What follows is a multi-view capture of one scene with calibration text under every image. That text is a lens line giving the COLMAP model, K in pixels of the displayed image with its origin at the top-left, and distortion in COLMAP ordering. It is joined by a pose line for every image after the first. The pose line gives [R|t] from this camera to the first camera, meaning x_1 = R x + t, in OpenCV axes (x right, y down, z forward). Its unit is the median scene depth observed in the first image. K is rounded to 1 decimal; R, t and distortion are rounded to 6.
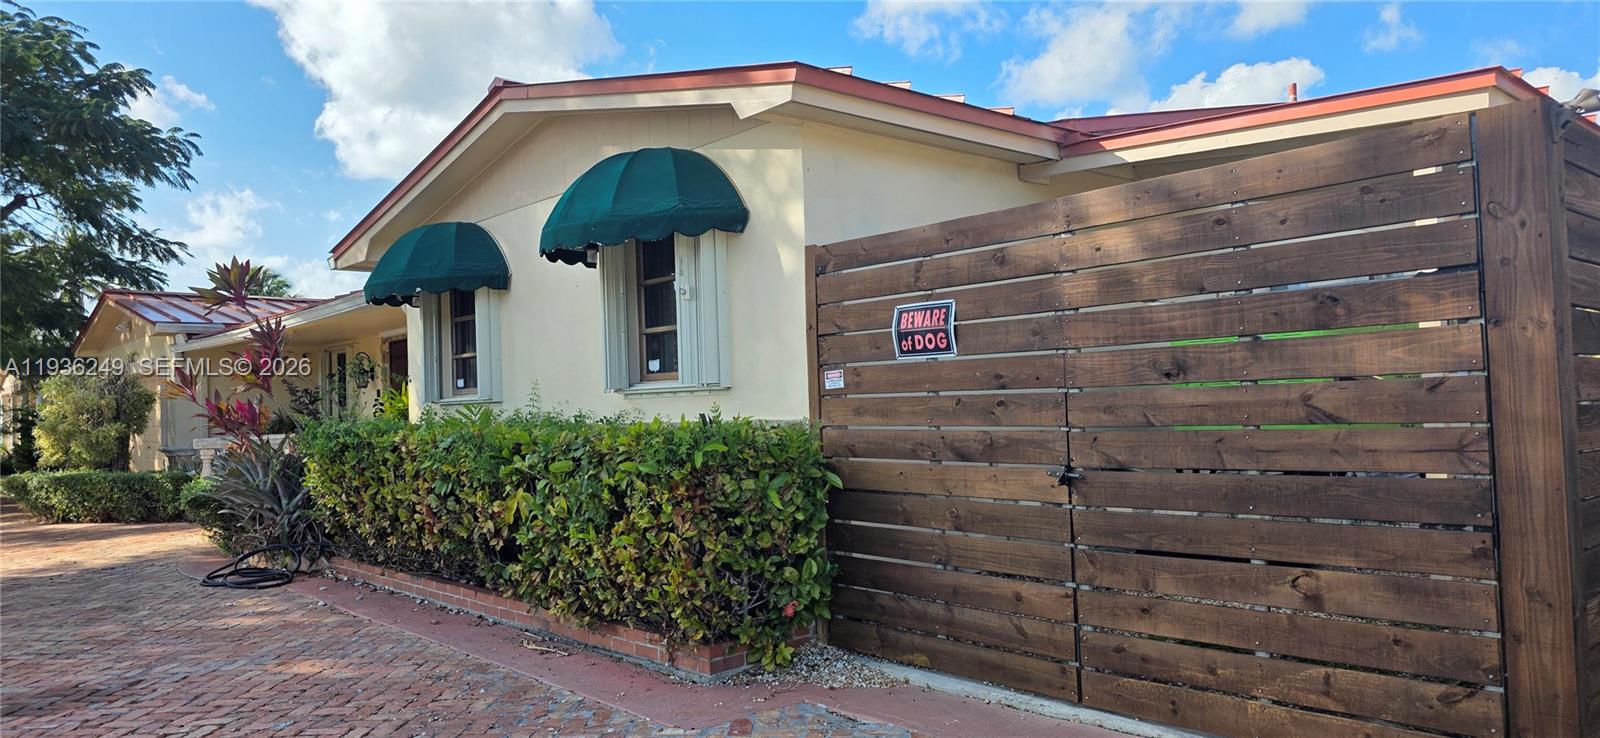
lens RADIAL K [[1061.7, 0, 807.6], [0, 1061.7, 391.5], [0, 0, 1]] dist [0.065116, -0.049232]
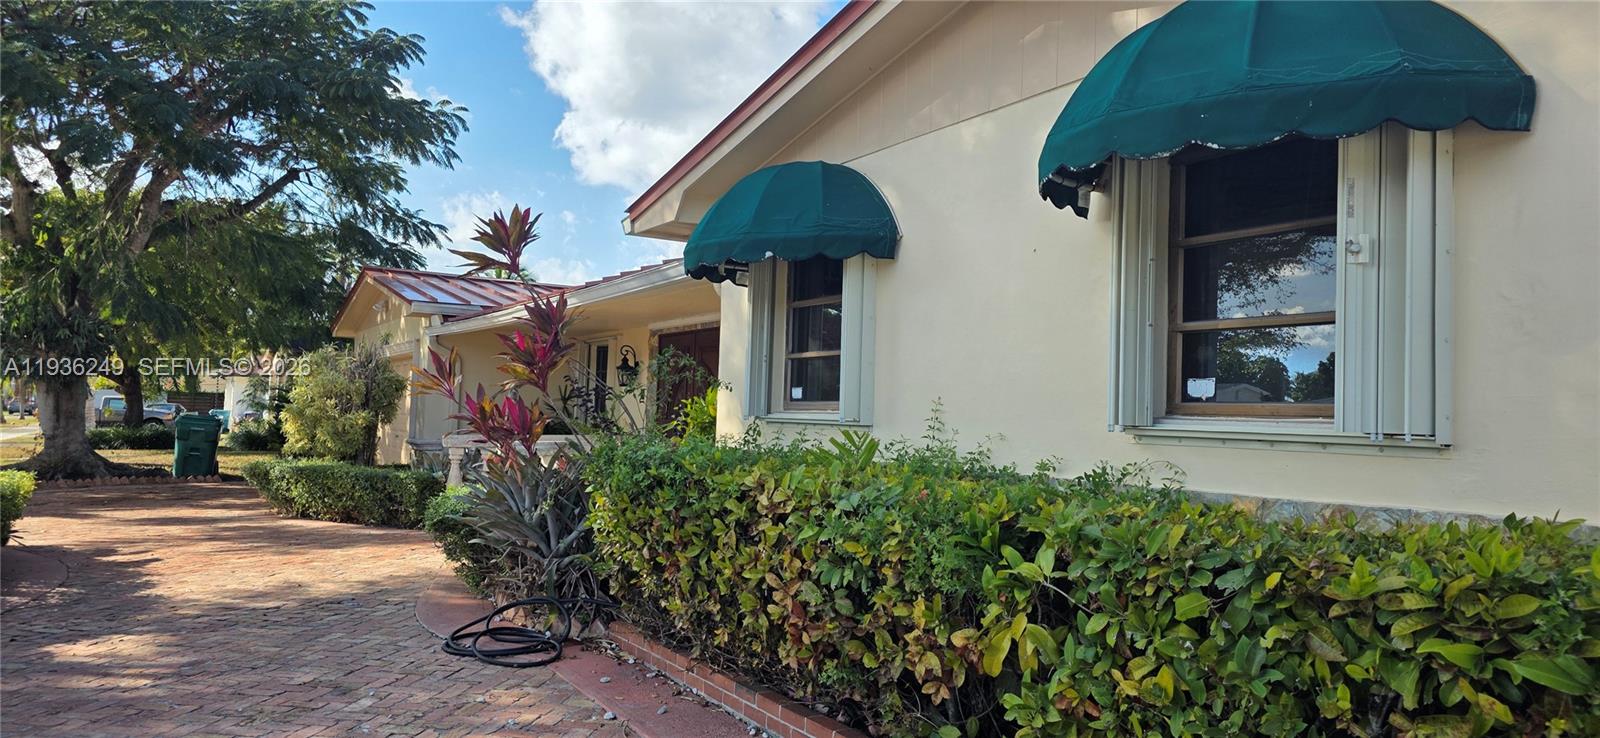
lens RADIAL K [[1061.7, 0, 841.2], [0, 1061.7, 383.0], [0, 0, 1]] dist [0.065116, -0.049232]
pose [[0.985721, 0.055929, -0.158827, -0.175743], [-0.059194, 0.998120, -0.015898, -0.004946], [0.157639, 0.025073, 0.987178, 0.294434]]
